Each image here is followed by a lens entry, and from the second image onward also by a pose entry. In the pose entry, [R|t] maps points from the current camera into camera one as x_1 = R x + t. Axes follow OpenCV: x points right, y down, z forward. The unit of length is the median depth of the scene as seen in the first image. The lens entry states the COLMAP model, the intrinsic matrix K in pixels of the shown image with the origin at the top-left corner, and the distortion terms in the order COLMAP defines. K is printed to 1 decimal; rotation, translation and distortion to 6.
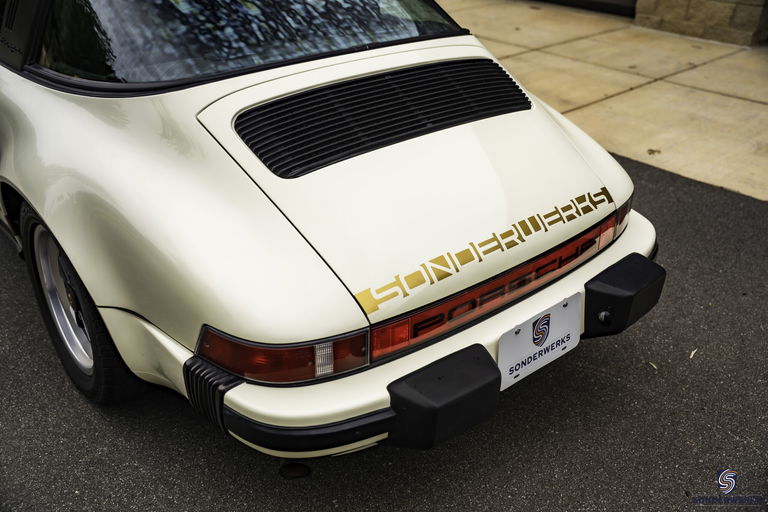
lens RADIAL K [[732.9, 0, 386.4], [0, 732.9, 258.4], [0, 0, 1]] dist [-0.071762, 0.188434]
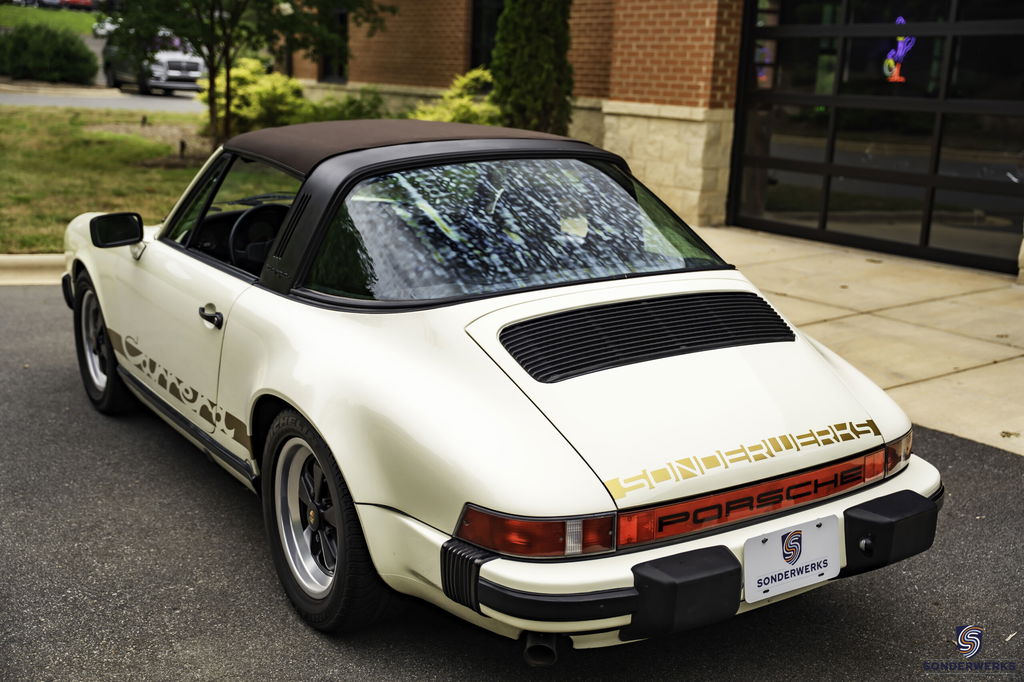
lens RADIAL K [[1185.7, 0, 528.9], [0, 1185.7, 339.8], [0, 0, 1]] dist [0.121692, 0.025835]
pose [[0.992742, 0.024551, -0.117734, 0.038823], [-0.055008, 0.963234, -0.262972, 0.251283], [0.106949, 0.267540, 0.957593, -0.607725]]
